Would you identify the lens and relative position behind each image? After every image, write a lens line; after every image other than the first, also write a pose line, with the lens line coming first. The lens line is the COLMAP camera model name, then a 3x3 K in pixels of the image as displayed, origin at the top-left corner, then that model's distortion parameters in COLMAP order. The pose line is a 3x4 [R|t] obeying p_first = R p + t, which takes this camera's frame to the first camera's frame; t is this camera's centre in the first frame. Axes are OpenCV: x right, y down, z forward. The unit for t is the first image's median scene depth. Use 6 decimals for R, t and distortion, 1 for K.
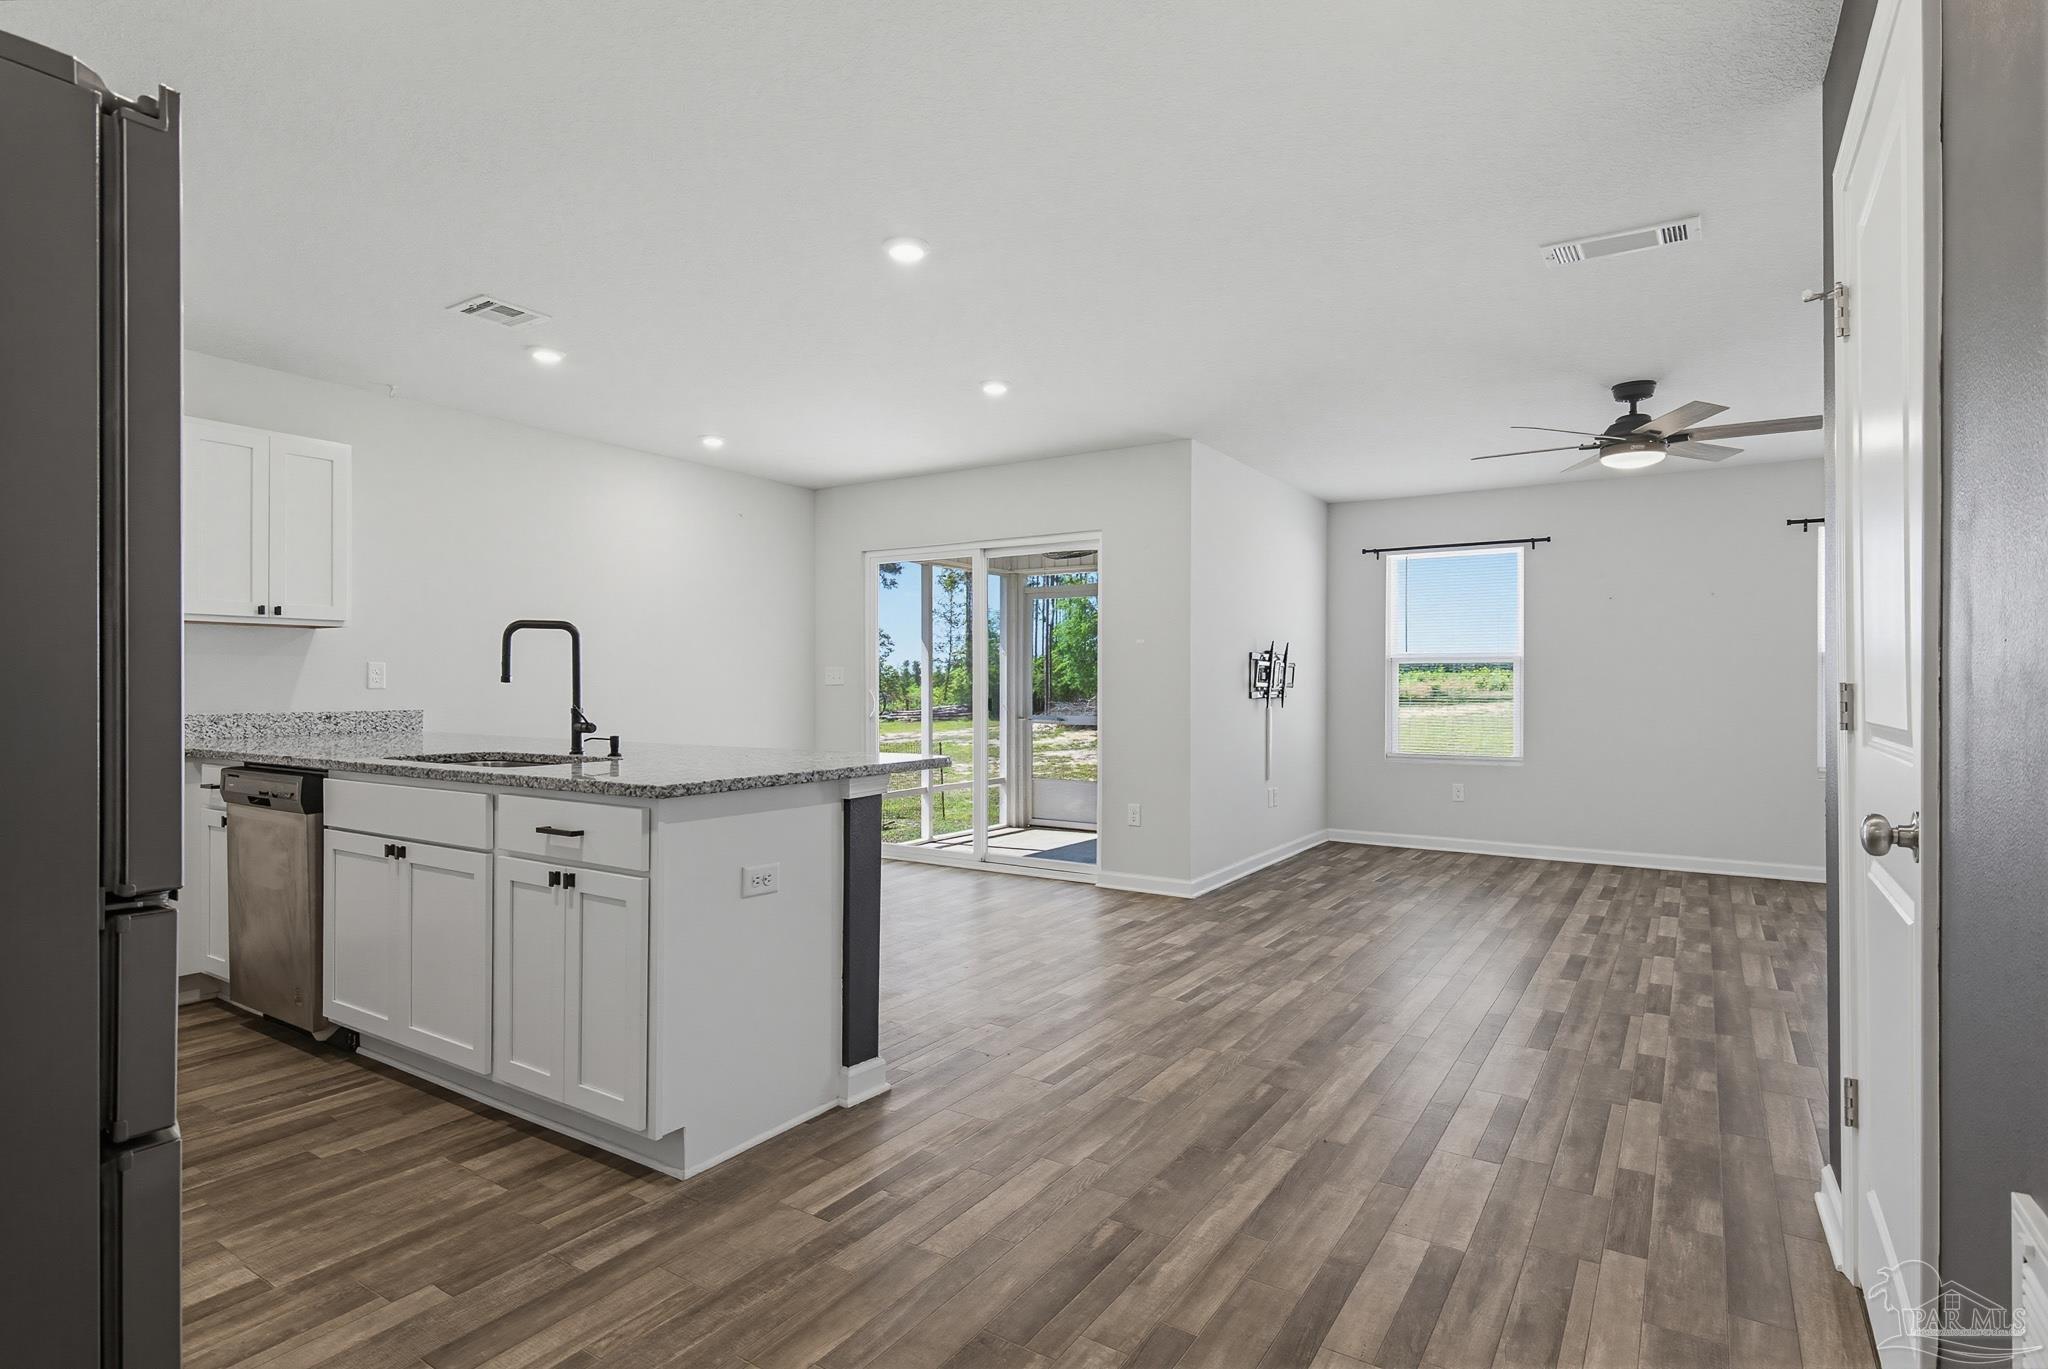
lens RADIAL K [[1038.5, 0, 1024.4], [0, 1038.5, 689.1], [0, 0, 1]] dist [-0.000859, 0.000209]
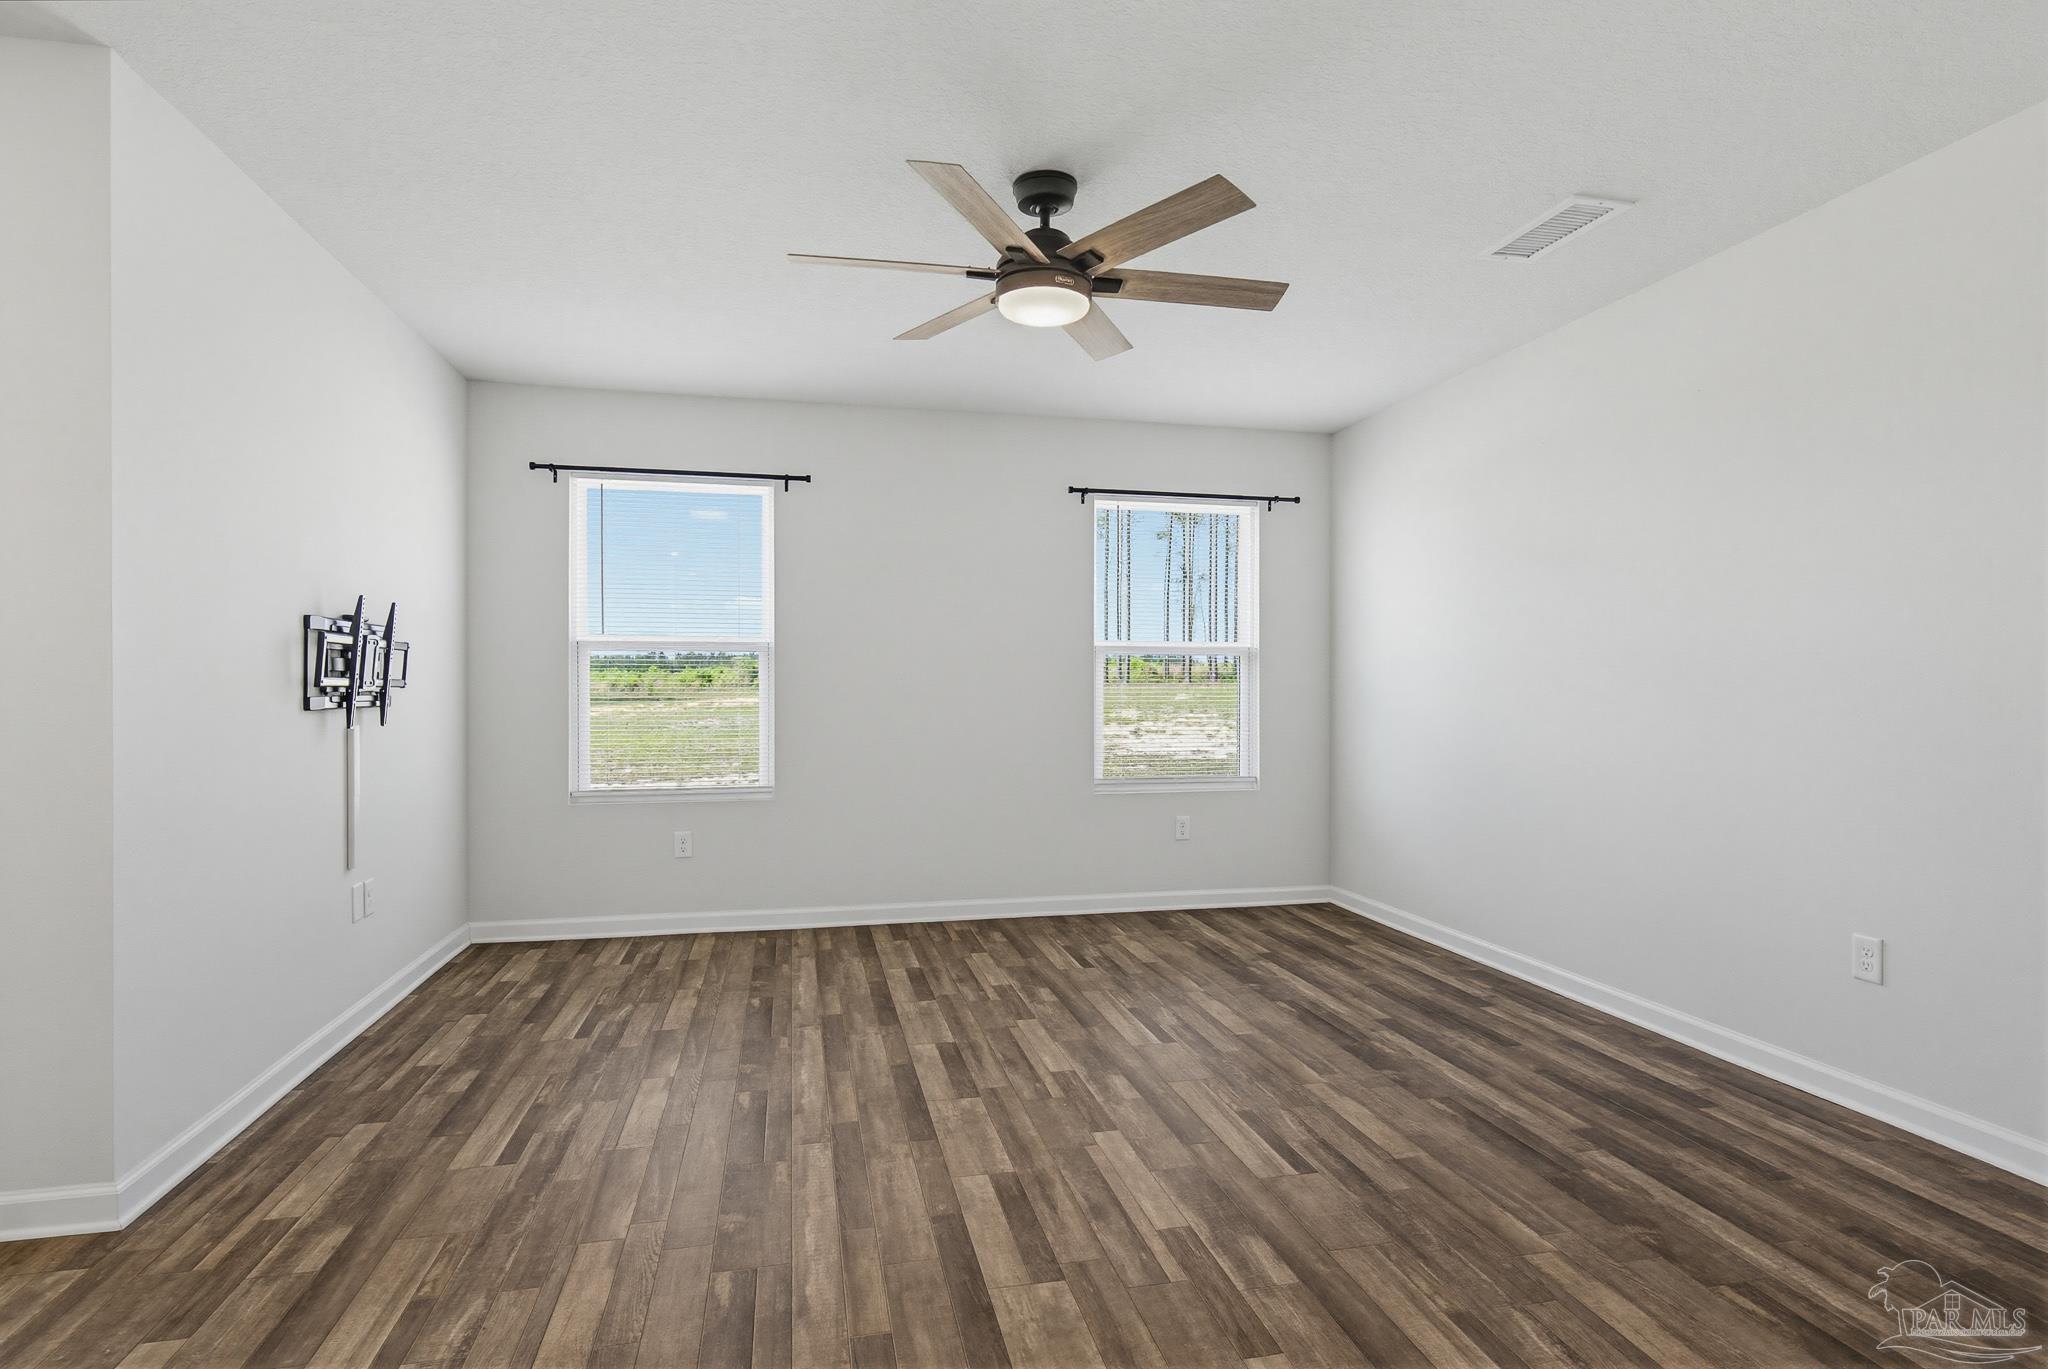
lens RADIAL K [[1038.5, 0, 1024.4], [0, 1038.5, 689.1], [0, 0, 1]] dist [-0.000859, 0.000209]
pose [[0.700414, -0.004222, 0.713724, 0.103520], [0.004809, 0.999988, 0.001196, 0.000187], [-0.713721, 0.002595, 0.700426, 0.409811]]
